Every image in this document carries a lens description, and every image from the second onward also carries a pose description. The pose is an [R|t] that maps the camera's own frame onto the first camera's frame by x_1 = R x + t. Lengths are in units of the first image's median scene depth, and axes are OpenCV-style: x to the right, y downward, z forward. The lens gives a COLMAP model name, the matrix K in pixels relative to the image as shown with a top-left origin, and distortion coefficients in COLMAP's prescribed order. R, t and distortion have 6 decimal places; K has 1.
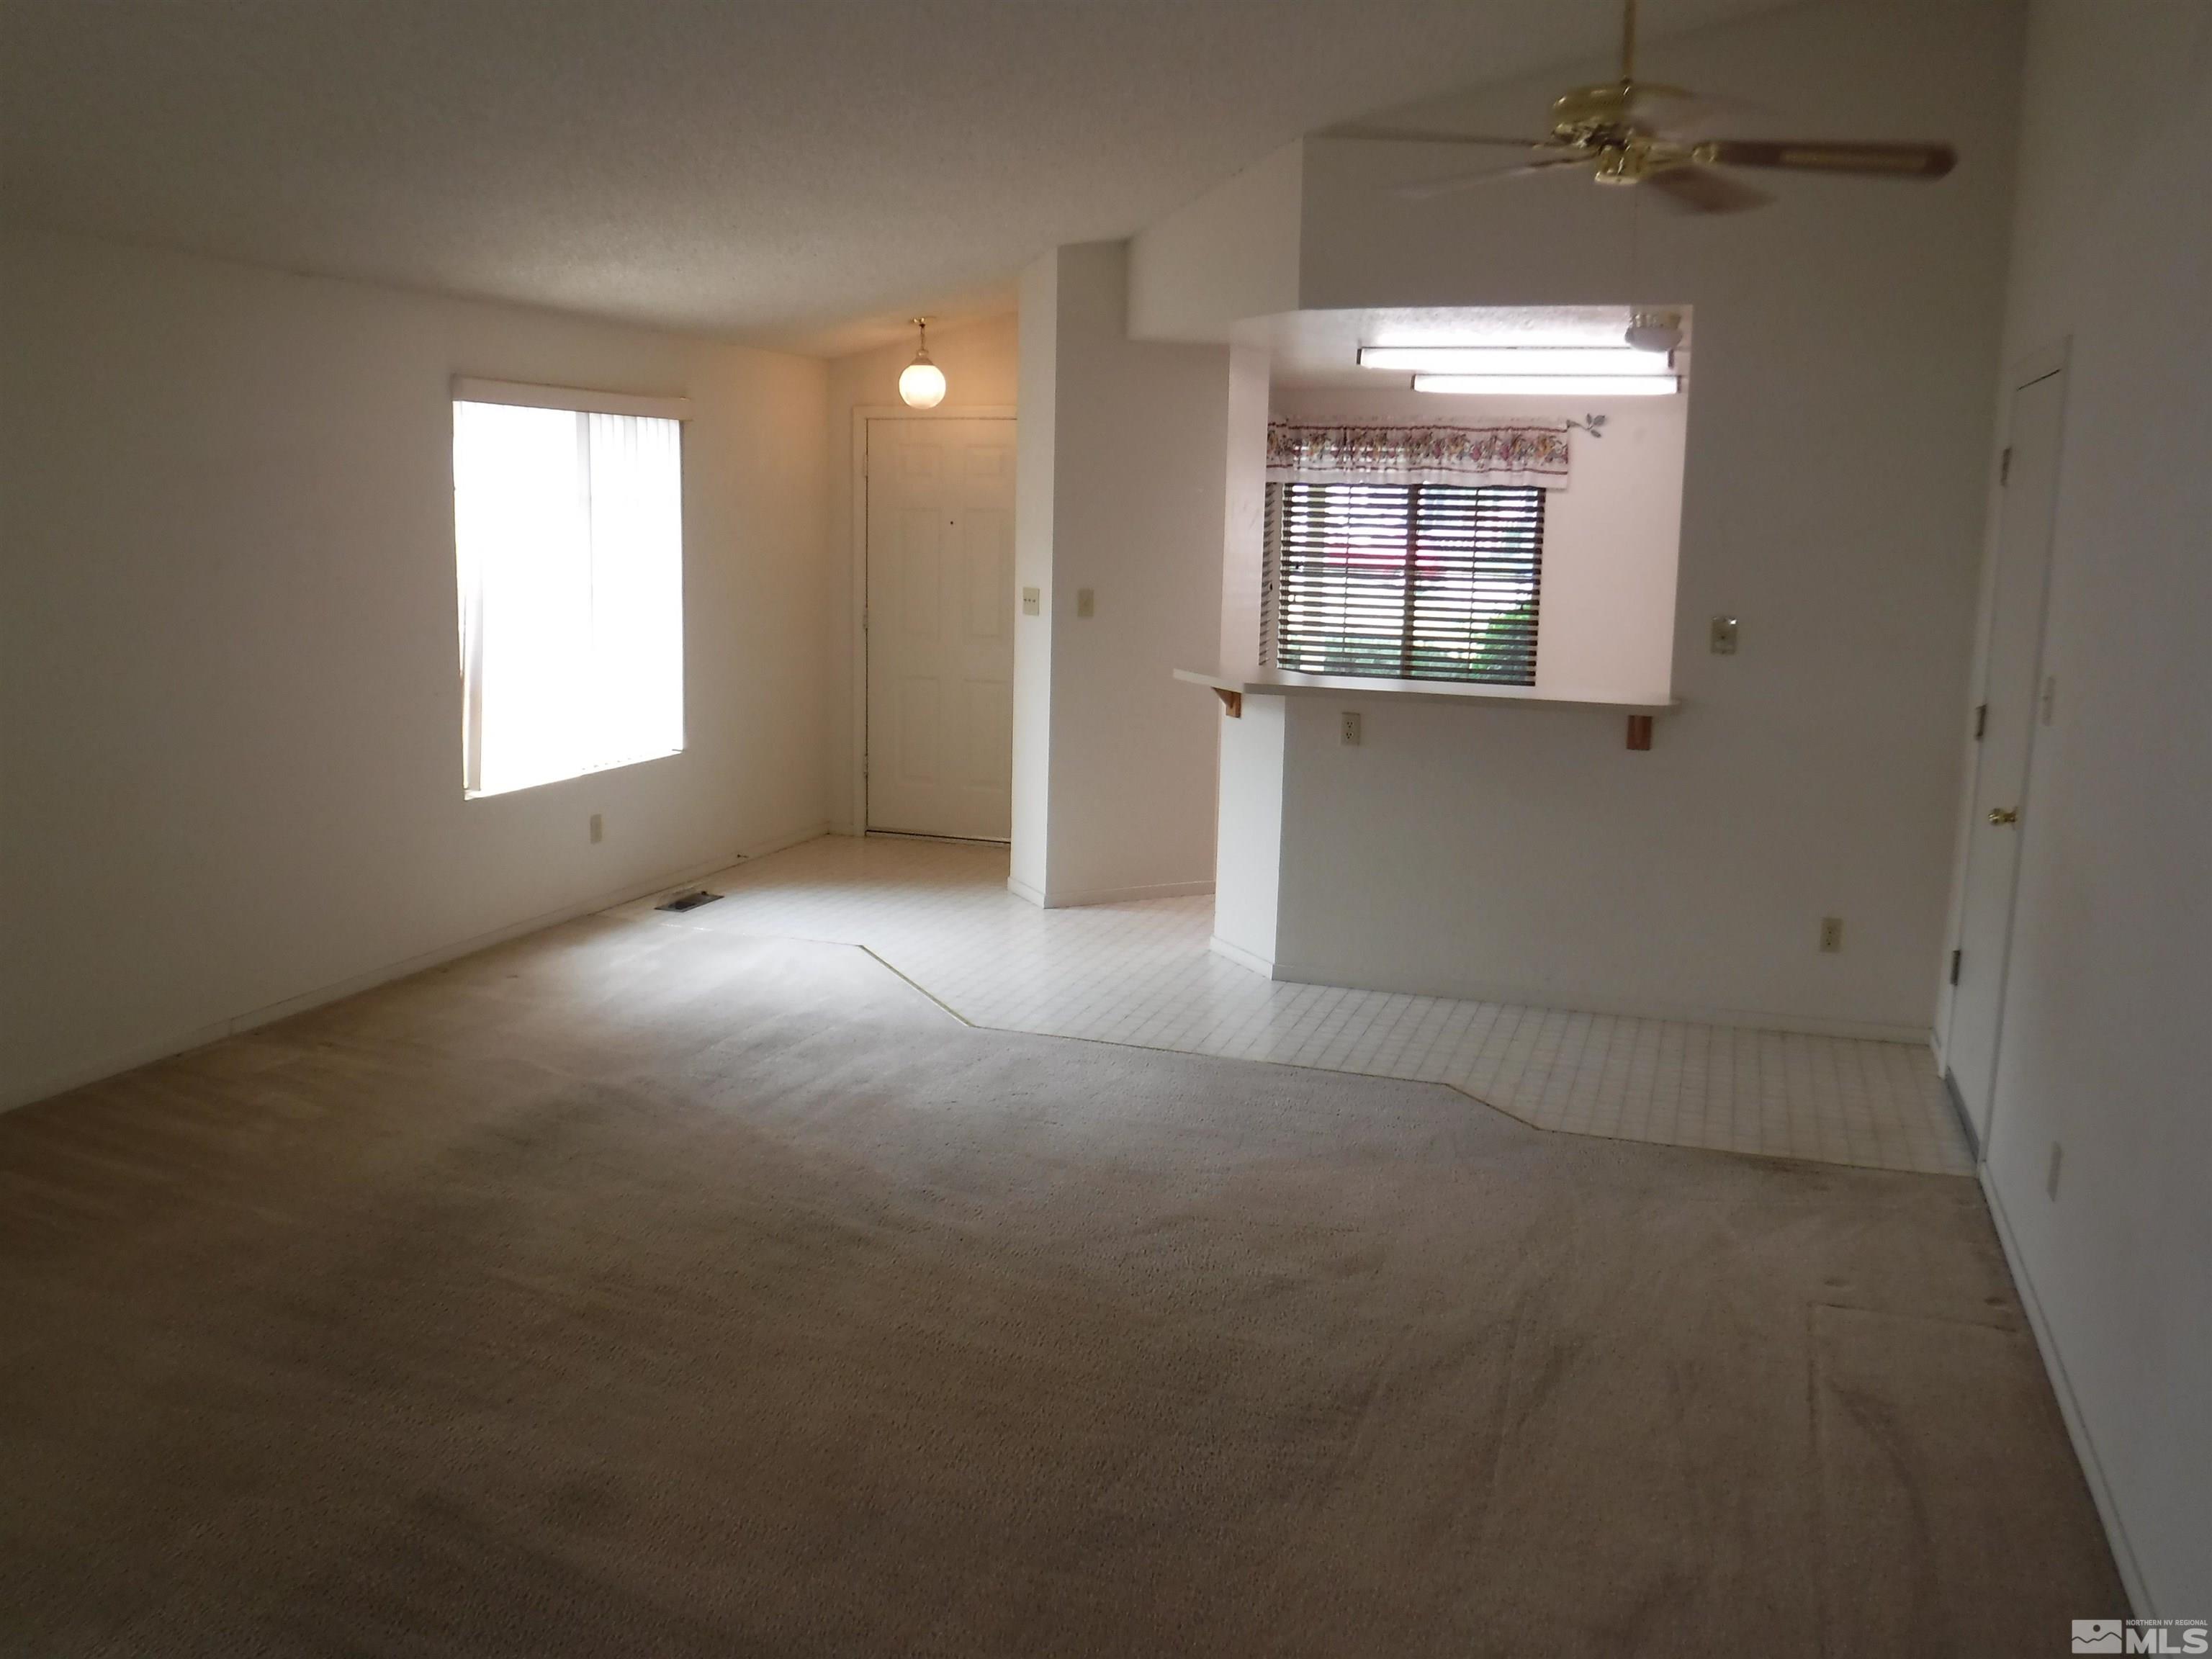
lens RADIAL K [[1840.1, 0, 1105.5], [0, 1840.1, 829.7], [0, 0, 1]] dist [-0.066965, 0.007713]
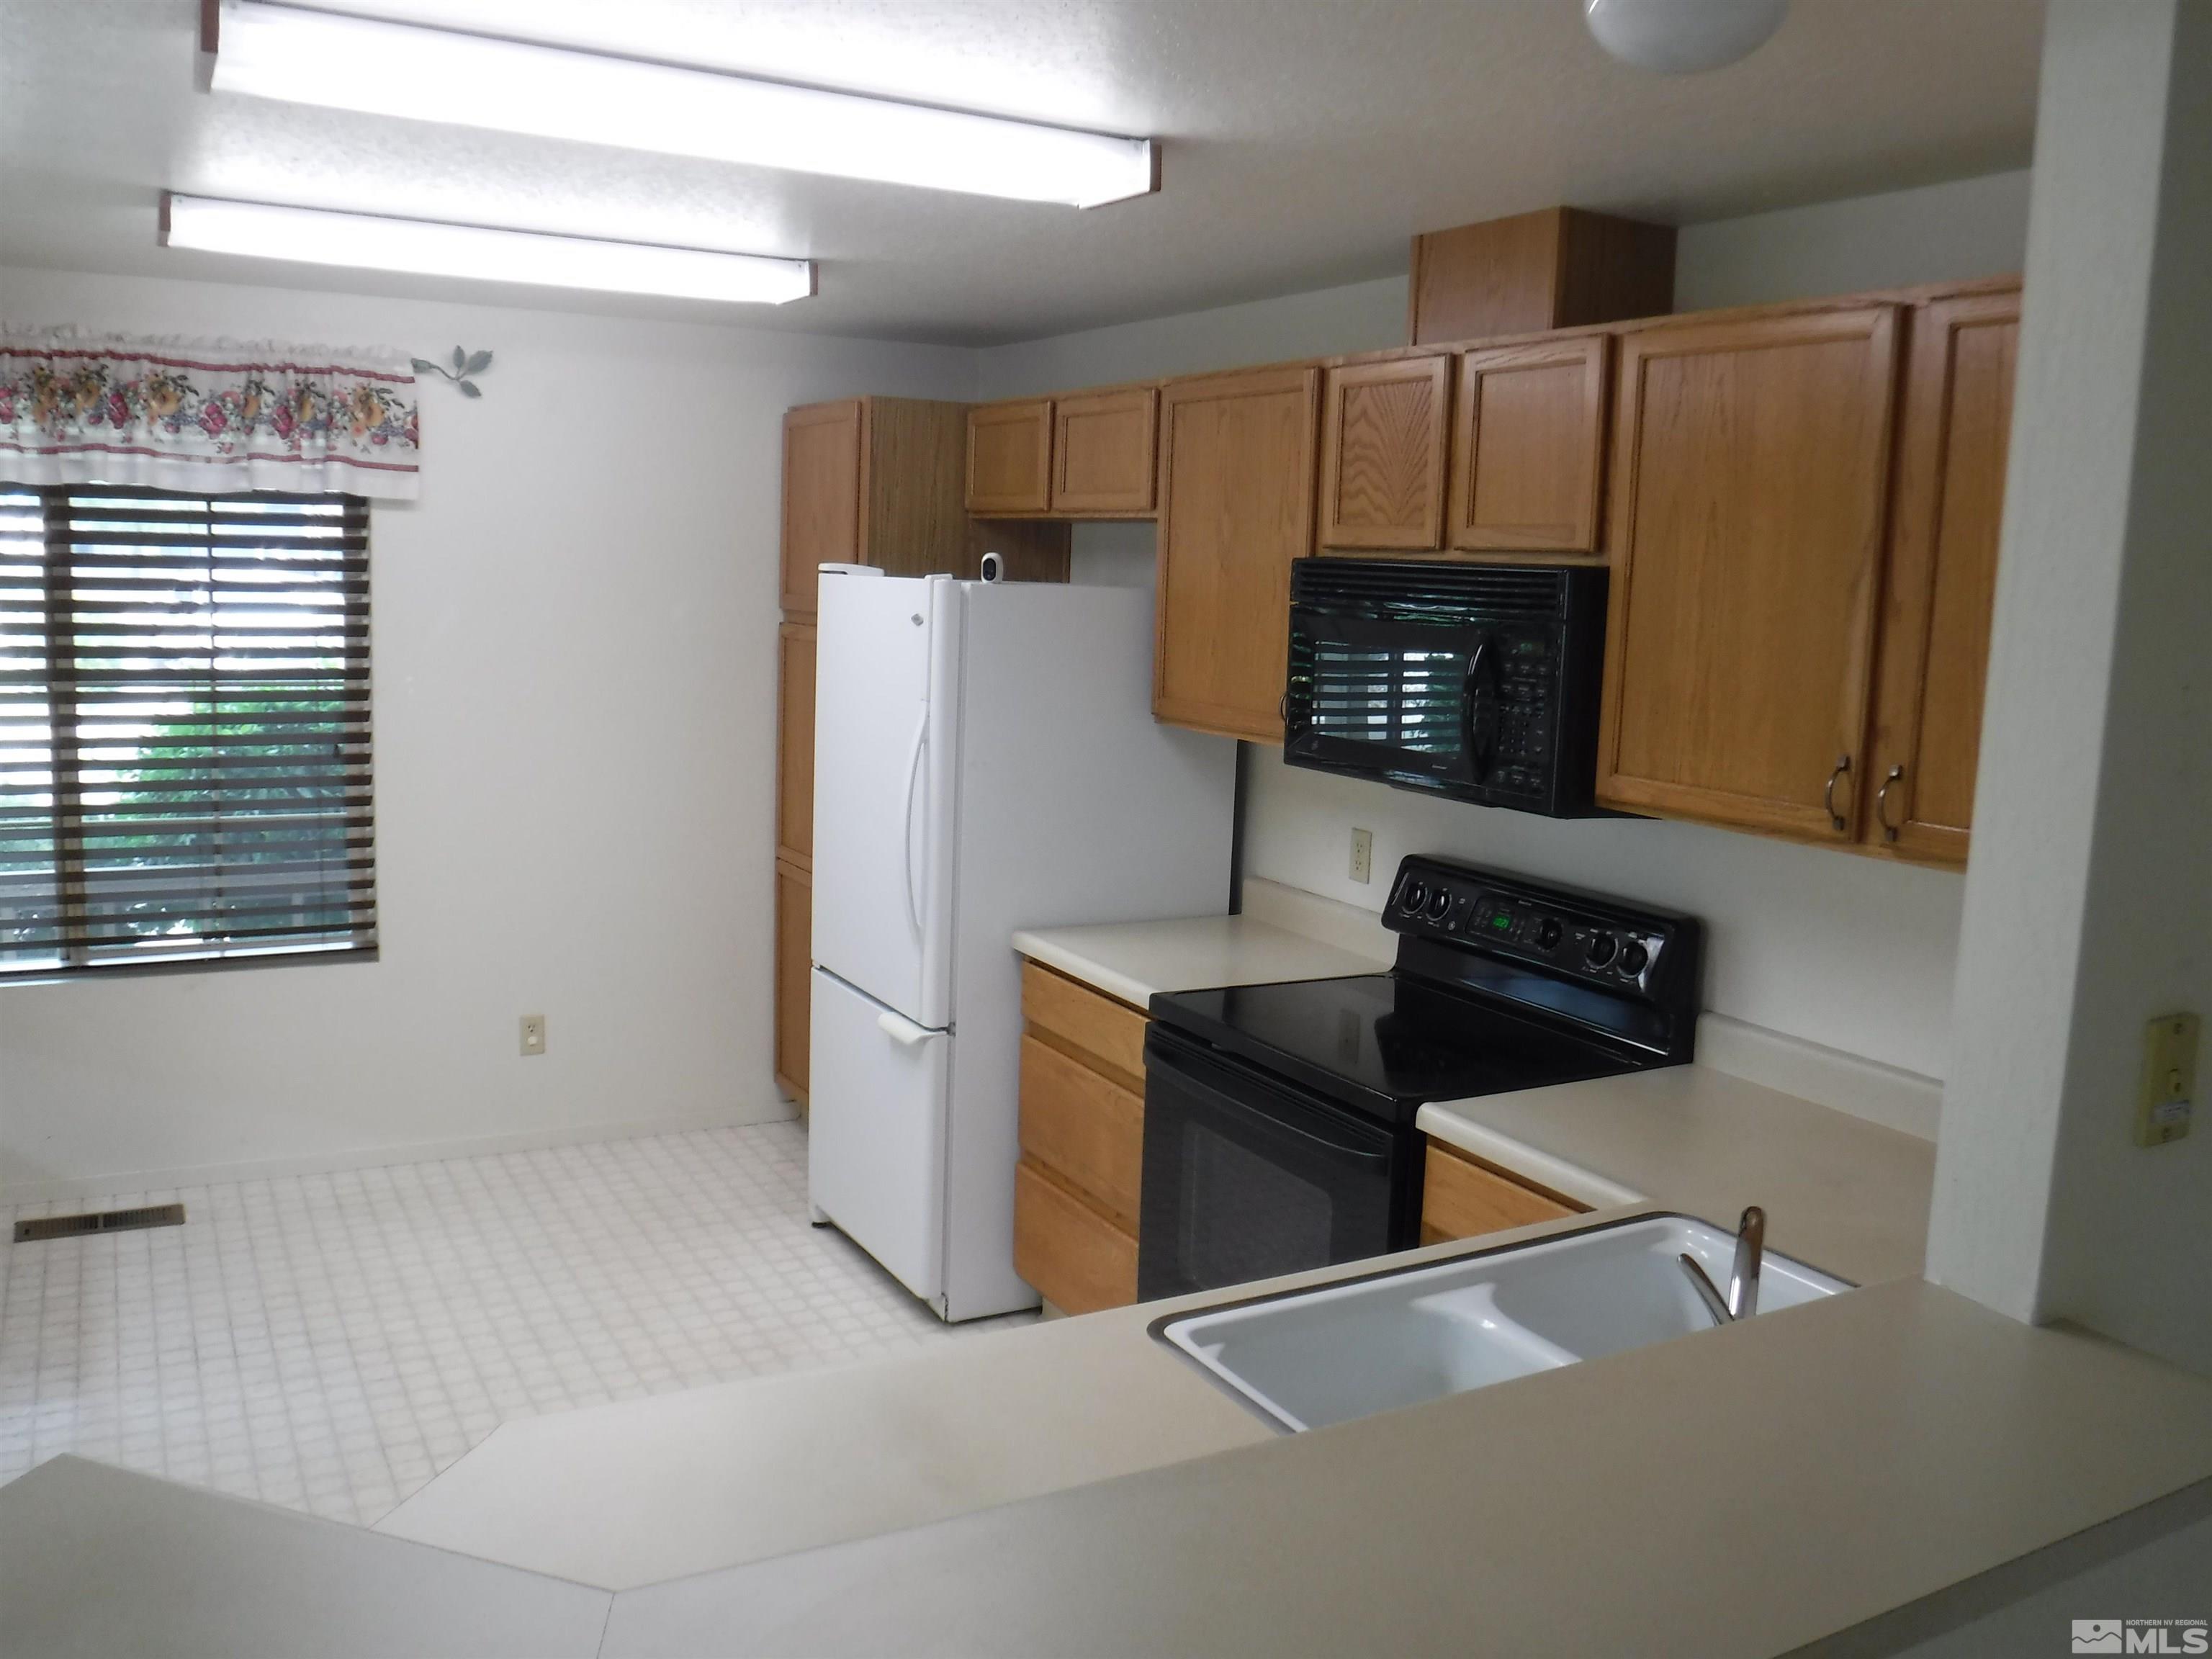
lens RADIAL K [[1840.1, 0, 1109.1], [0, 1840.1, 831.3], [0, 0, 1]] dist [-0.066965, 0.007713]
pose [[0.673753, -0.103897, 0.731616, 0.016036], [0.101407, 0.993699, 0.047728, -0.103846], [-0.731965, 0.042034, 0.680044, 0.541082]]
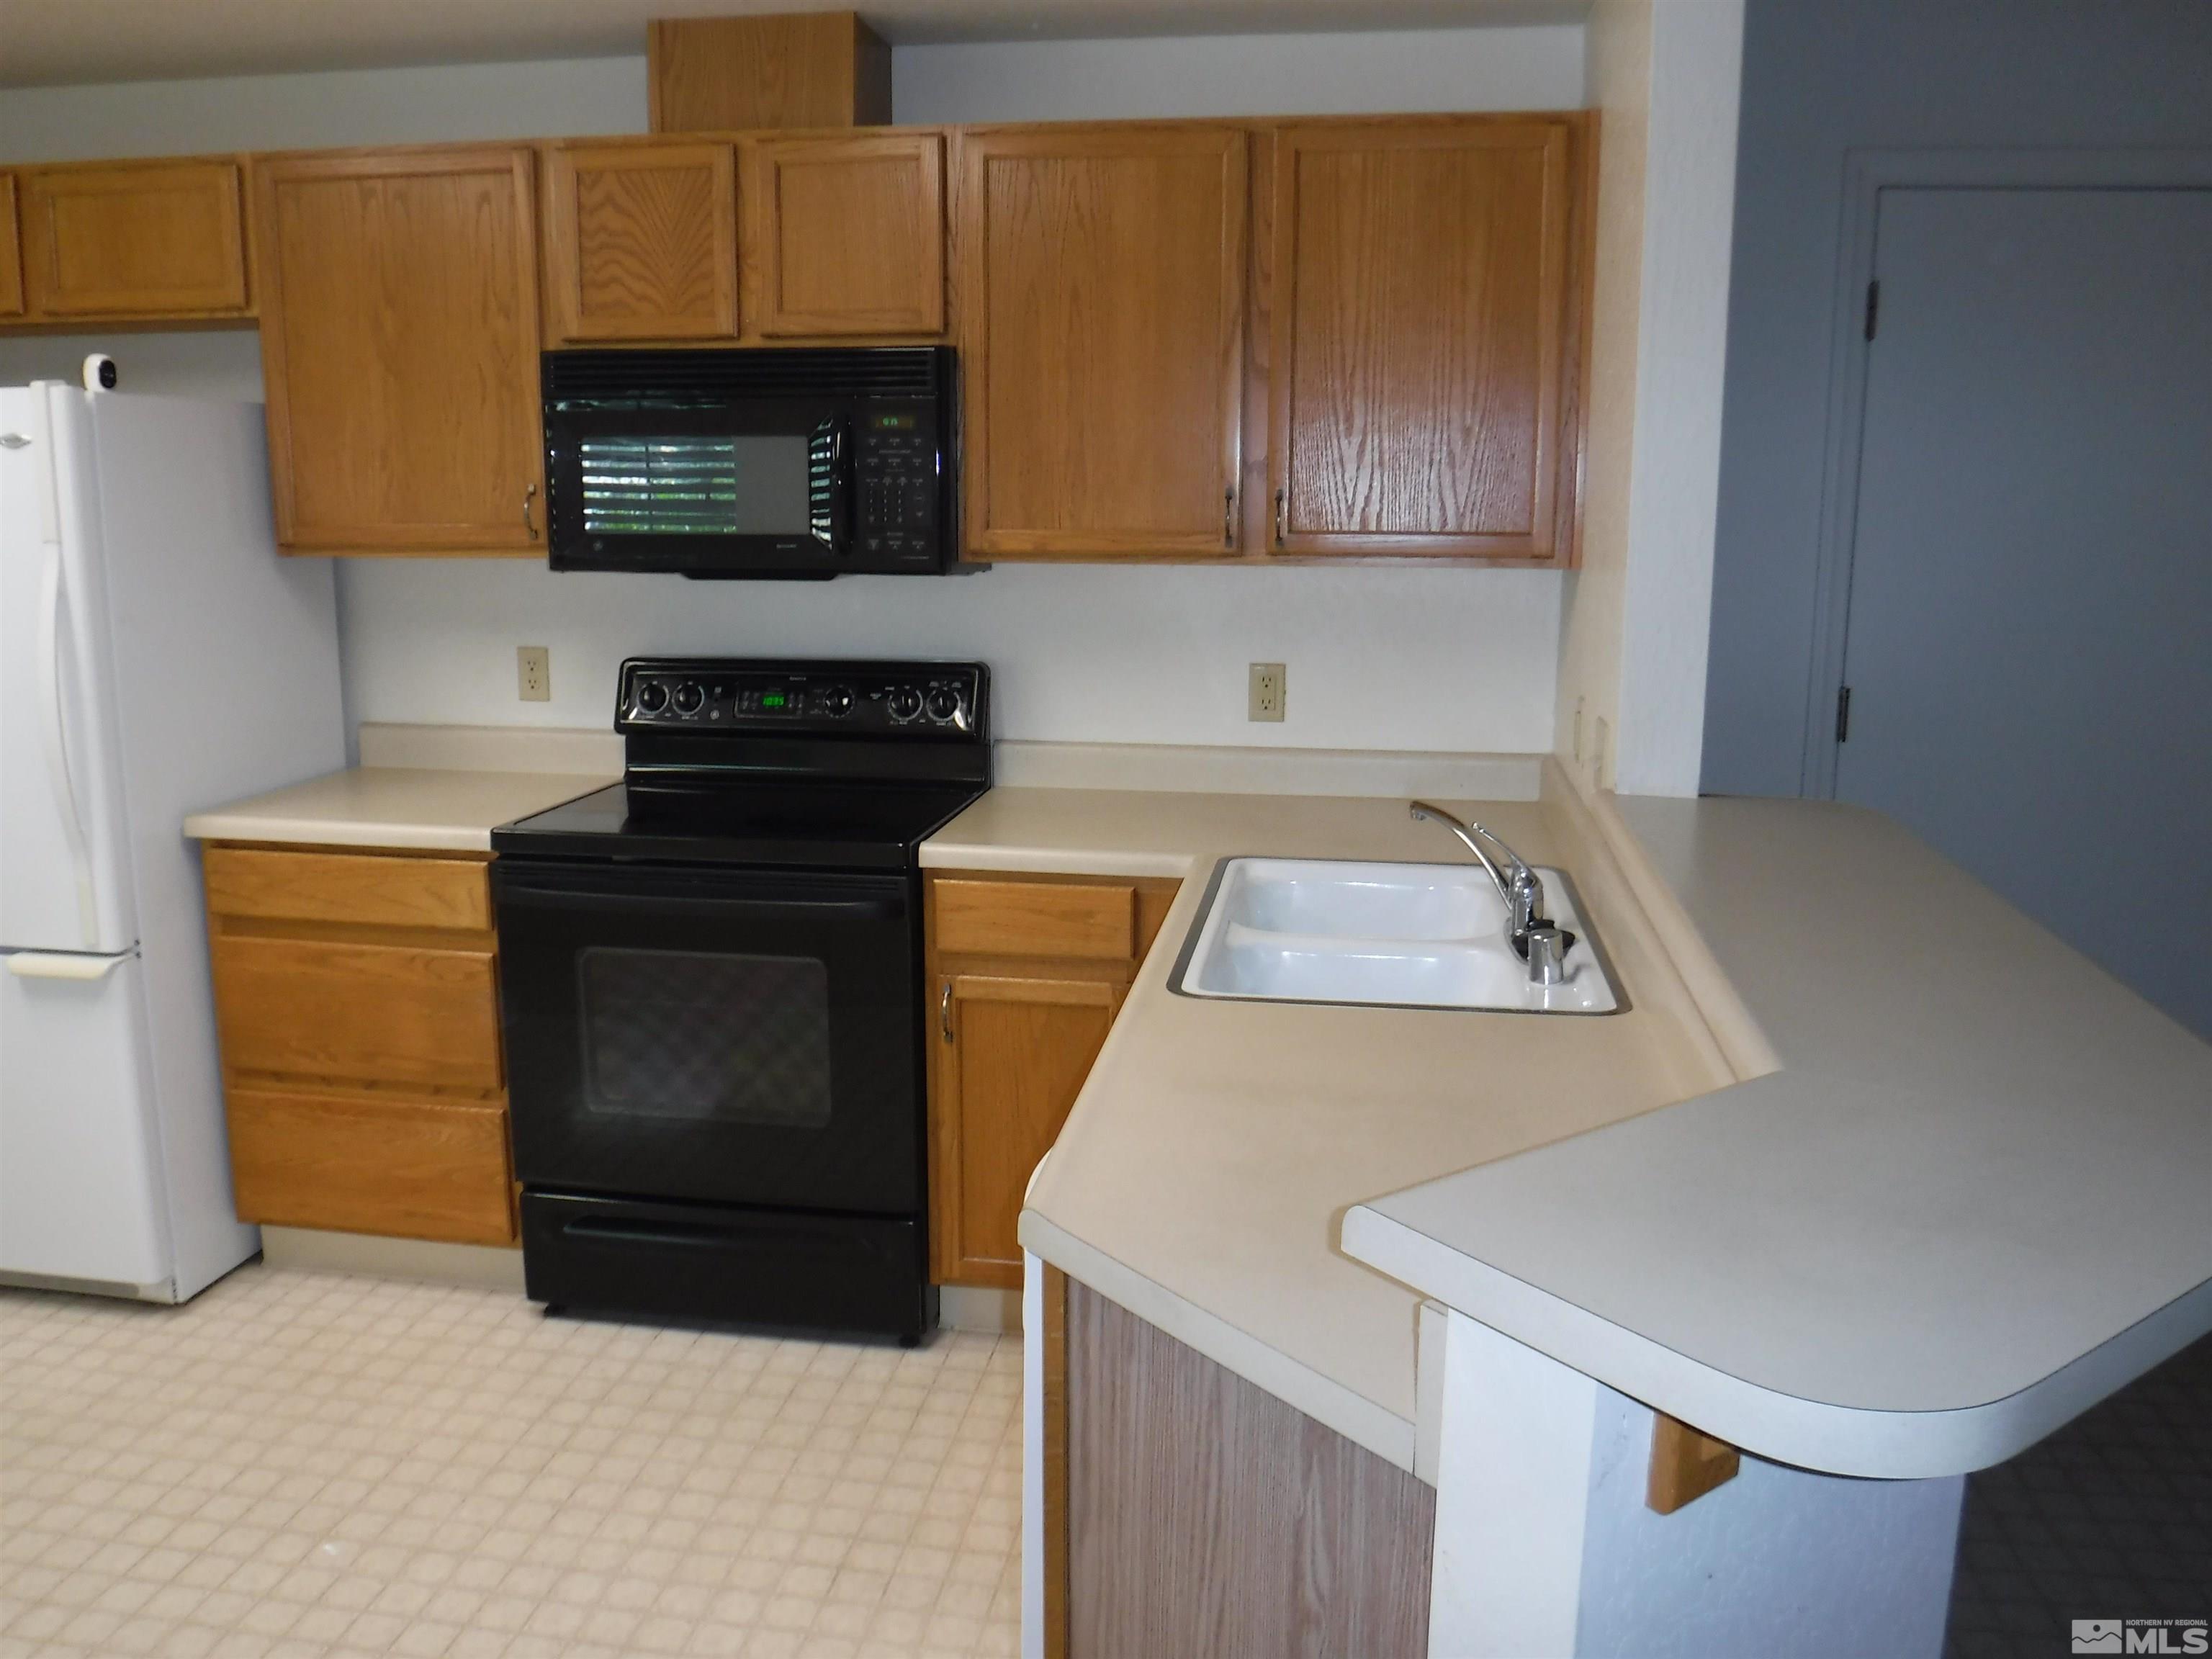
lens RADIAL K [[1840.1, 0, 1100.1], [0, 1840.1, 825.1], [0, 0, 1]] dist [-0.066965, 0.007713]
pose [[-0.162496, -0.203777, 0.965438, -0.077486], [0.160653, 0.959922, 0.229653, -0.116039], [-0.973543, 0.192418, -0.123246, 0.778946]]
